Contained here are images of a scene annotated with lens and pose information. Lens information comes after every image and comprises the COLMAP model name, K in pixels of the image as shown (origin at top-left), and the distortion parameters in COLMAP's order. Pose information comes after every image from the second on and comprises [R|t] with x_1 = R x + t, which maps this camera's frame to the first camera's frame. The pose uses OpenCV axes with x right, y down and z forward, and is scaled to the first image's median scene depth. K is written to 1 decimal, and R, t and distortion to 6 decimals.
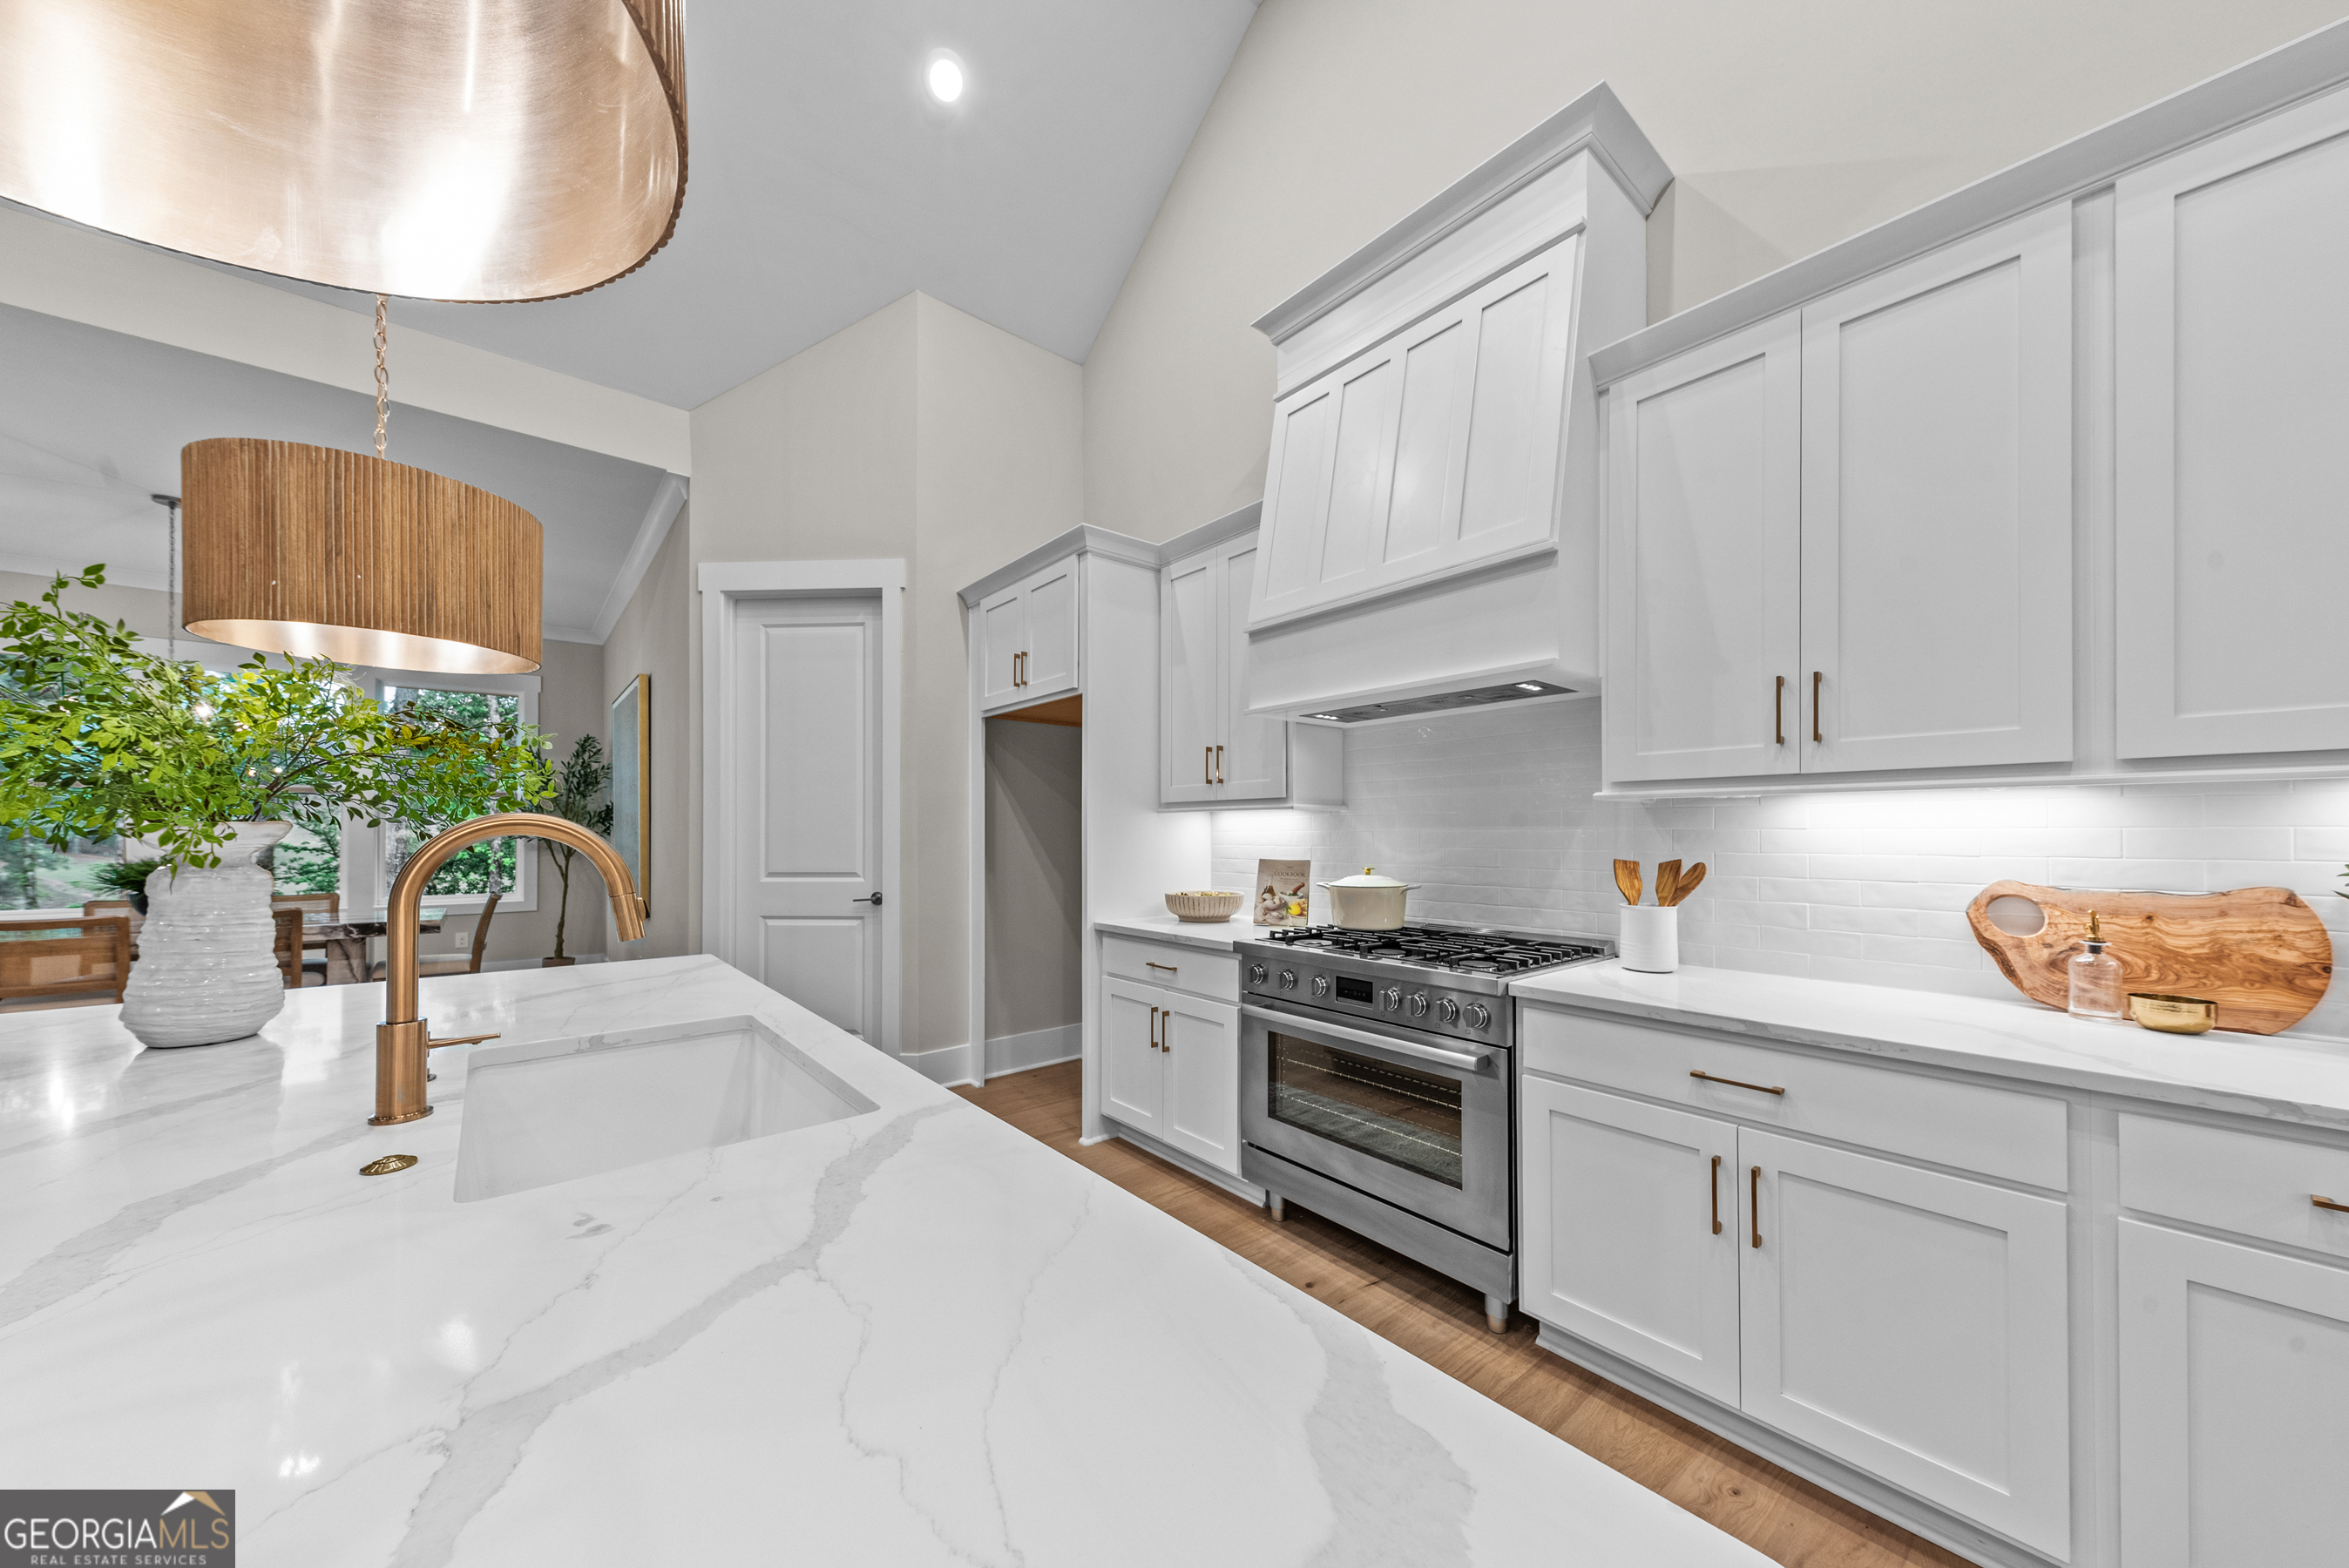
lens RADIAL K [[805.1, 0, 1180.4], [0, 805.1, 827.8], [0, 0, 1]] dist [0.010146, -0.002636]
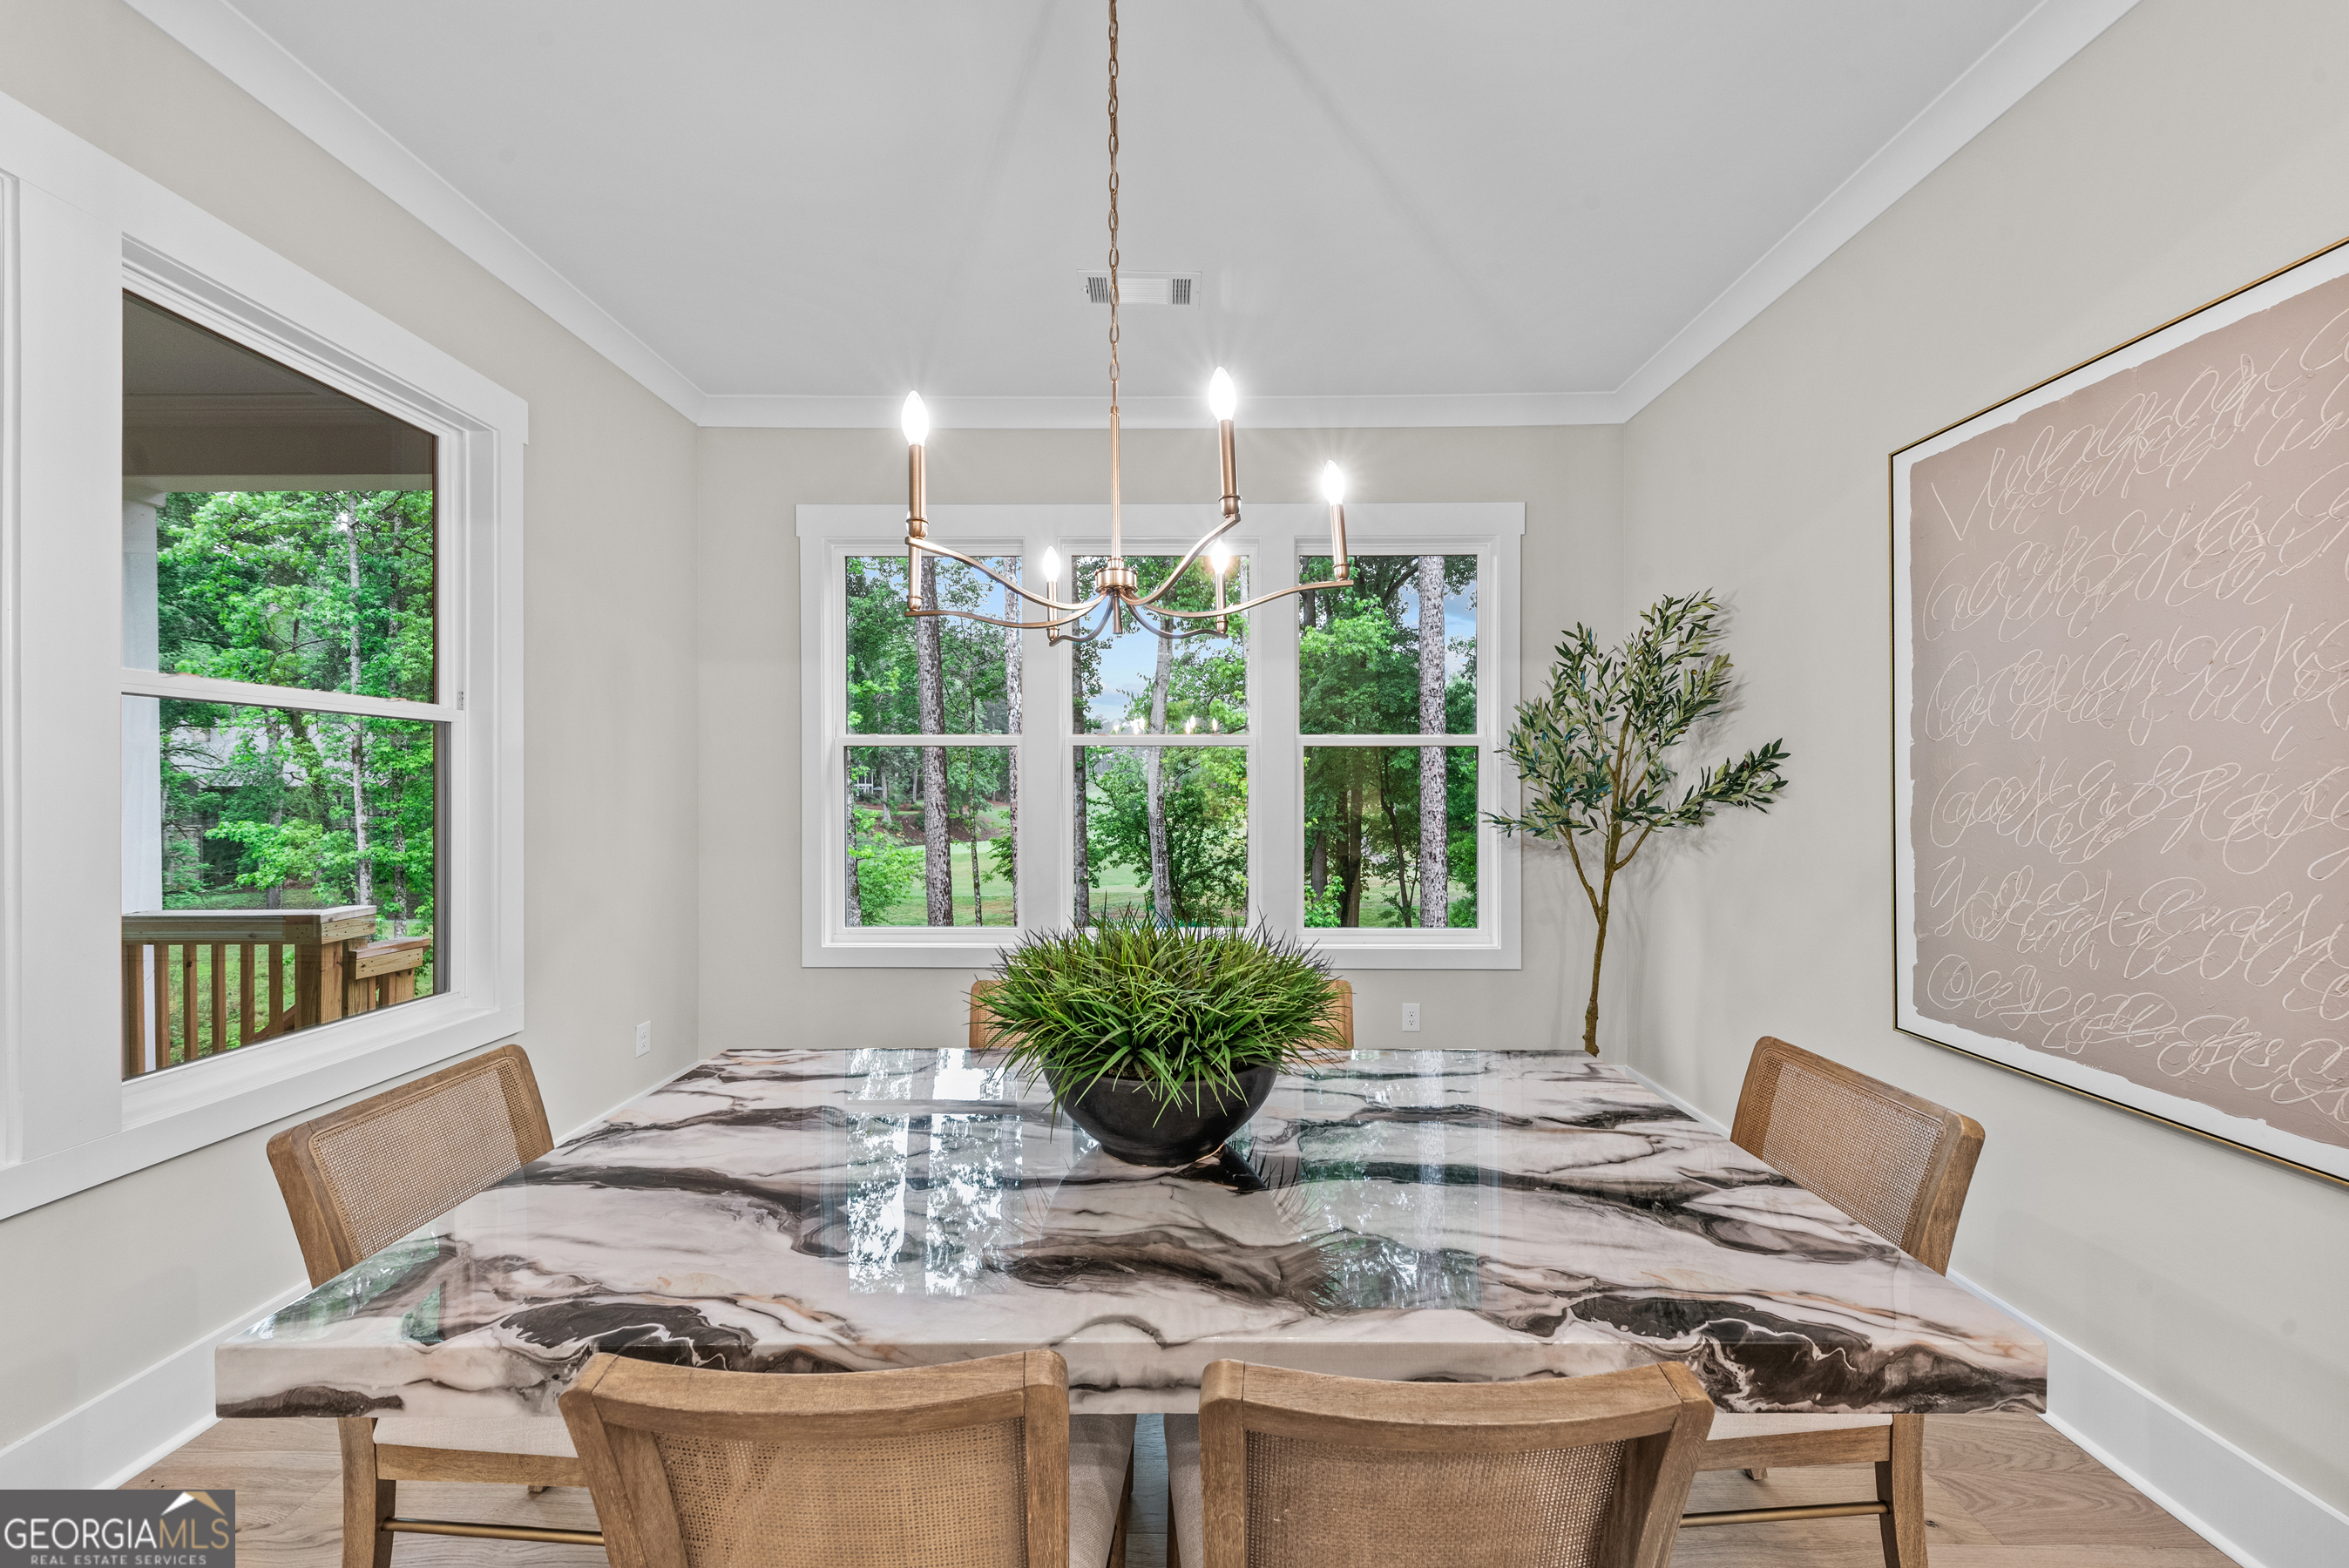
lens RADIAL K [[805.1, 0, 1177.3], [0, 805.1, 797.3], [0, 0, 1]] dist [0.010146, -0.002636]
pose [[0.757538, 0.006504, -0.652758, -1.791673], [0.006241, 0.999833, 0.017205, -0.041507], [0.652761, -0.017107, 0.757371, 1.360772]]
